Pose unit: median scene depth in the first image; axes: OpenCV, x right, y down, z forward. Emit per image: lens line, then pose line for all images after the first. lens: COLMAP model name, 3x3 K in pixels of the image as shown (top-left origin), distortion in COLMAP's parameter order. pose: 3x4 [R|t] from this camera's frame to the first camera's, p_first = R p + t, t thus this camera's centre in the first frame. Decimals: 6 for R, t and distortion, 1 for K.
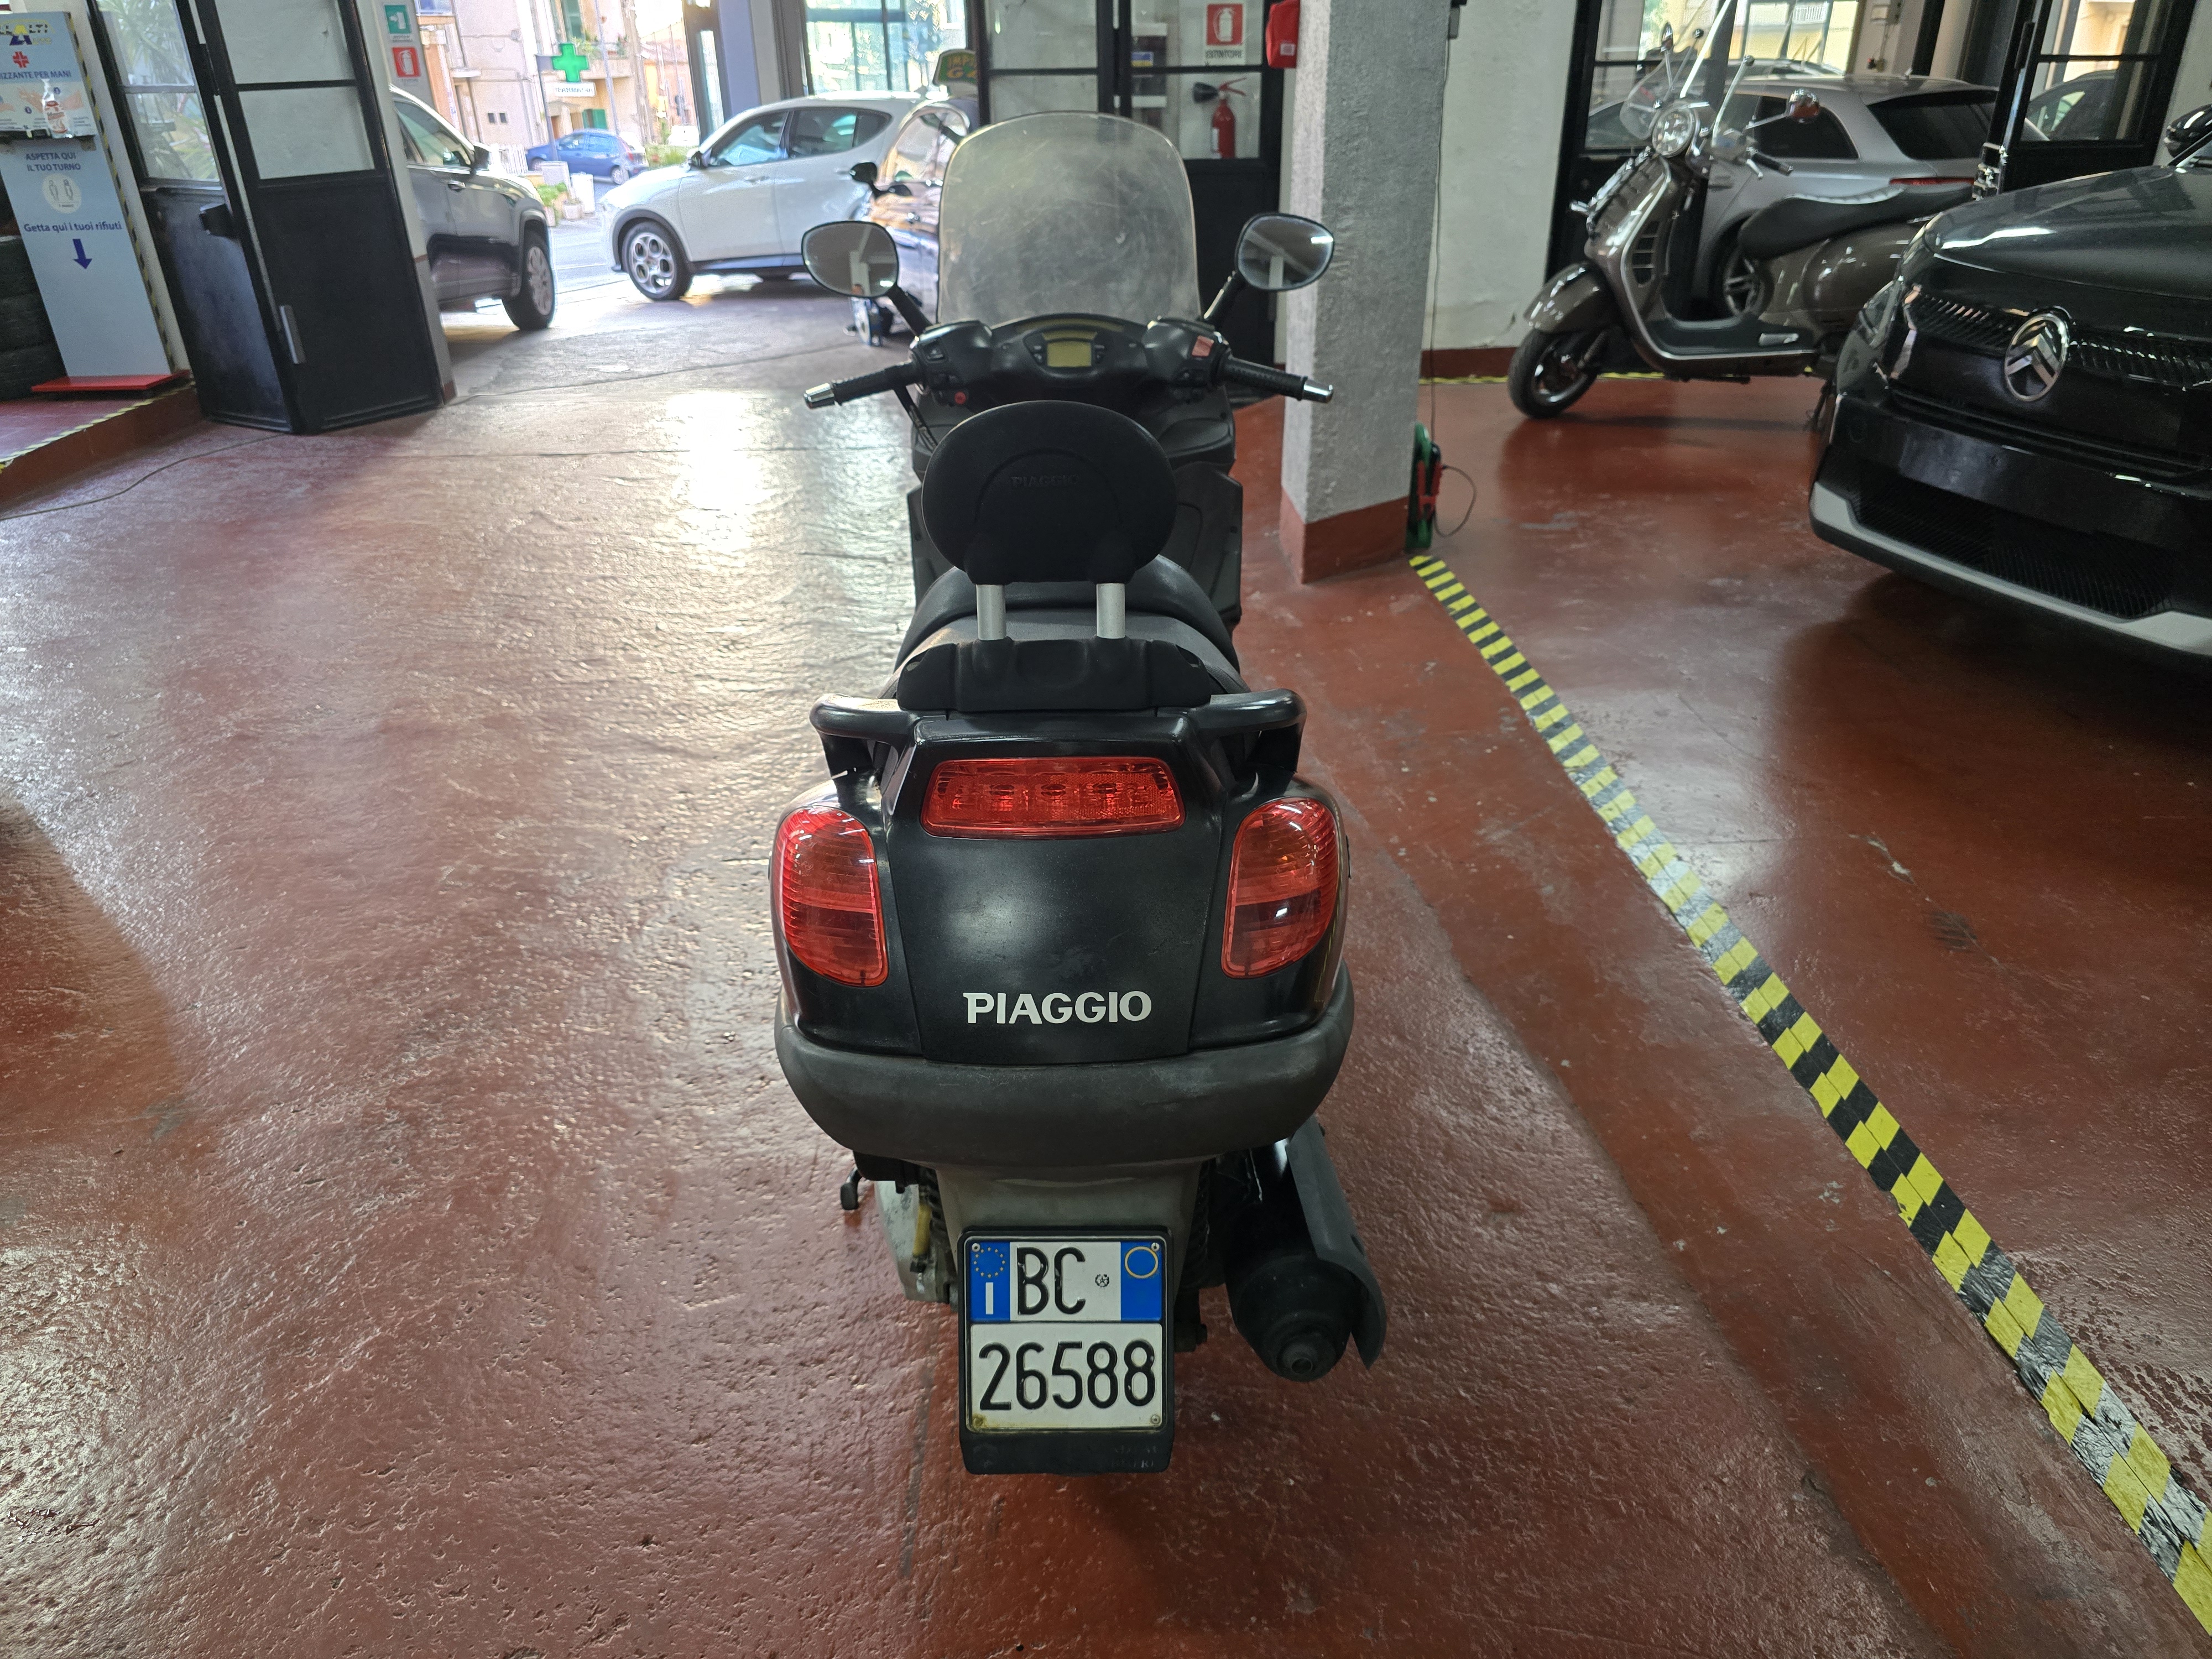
lens RADIAL K [[1496.8, 0, 1109.9], [0, 1496.8, 839.7], [0, 0, 1]] dist [0.031246, -0.035722]
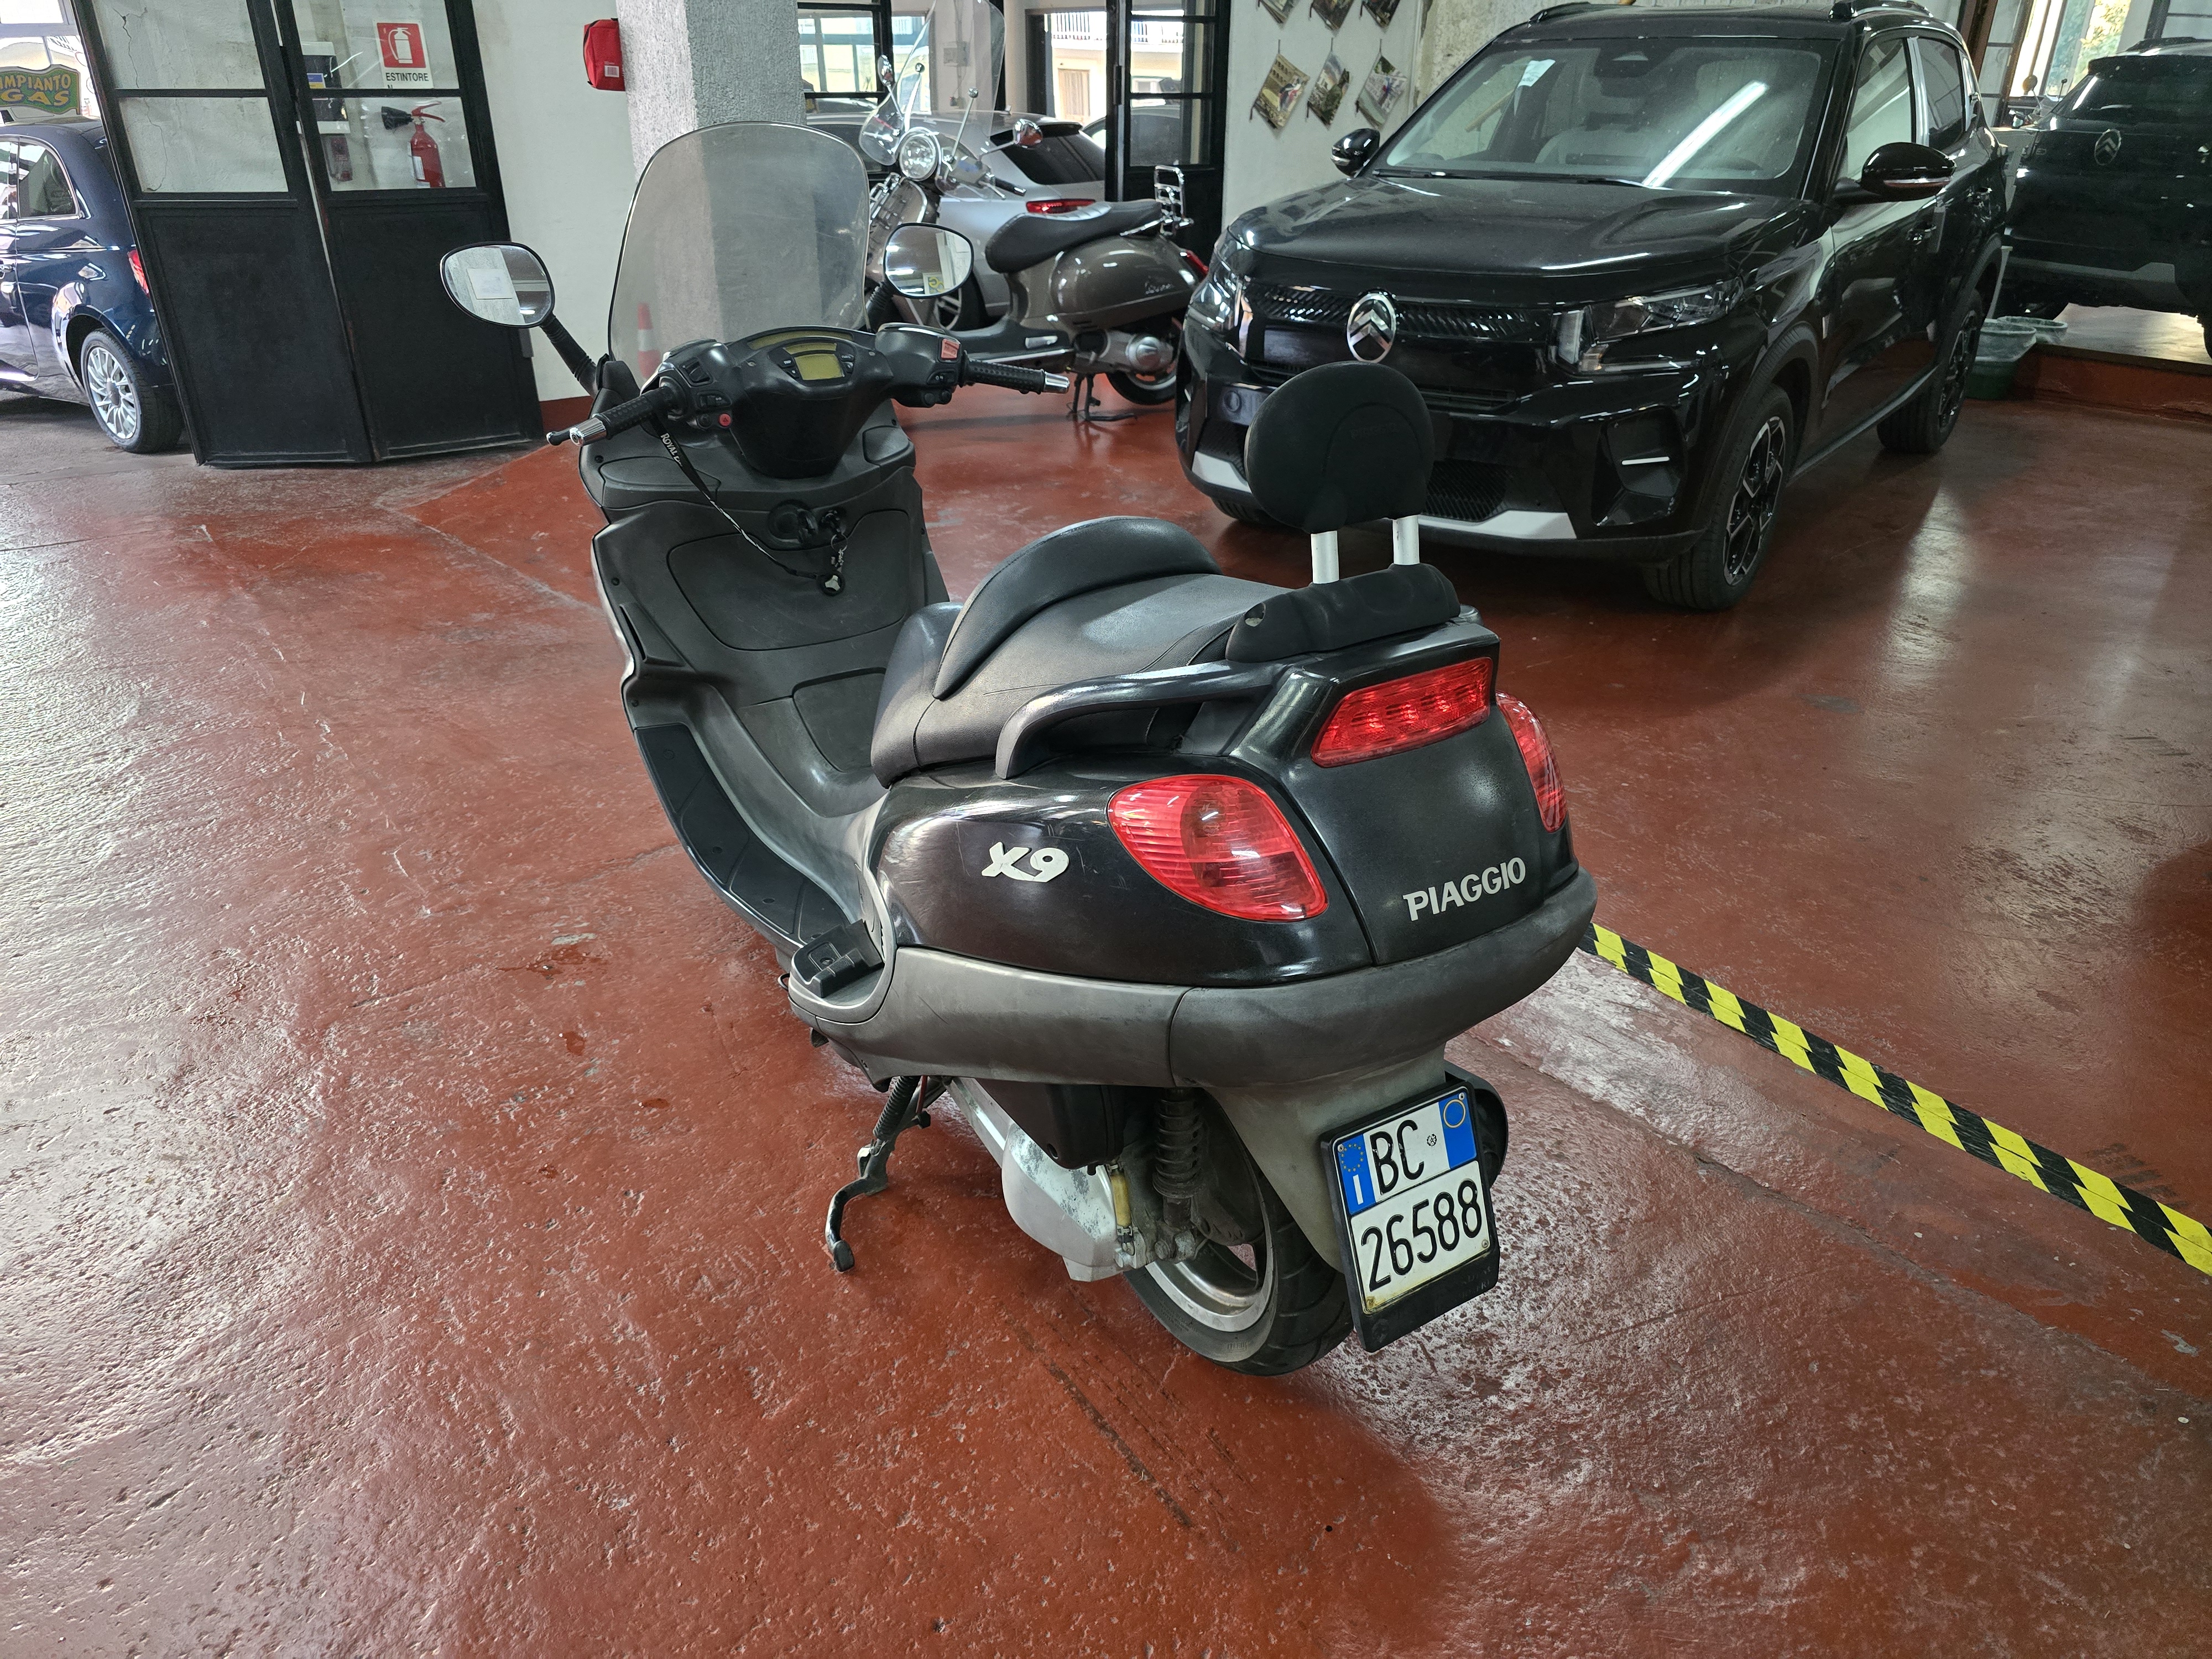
lens RADIAL K [[1475.4, 0, 1105.6], [0, 1475.4, 846.6], [0, 0, 1]] dist [0.047781, -0.048563]
pose [[0.844722, -0.229049, 0.483715, -0.144481], [0.234425, 0.970831, 0.050327, -0.007172], [-0.481133, 0.070883, 0.873777, 0.026174]]
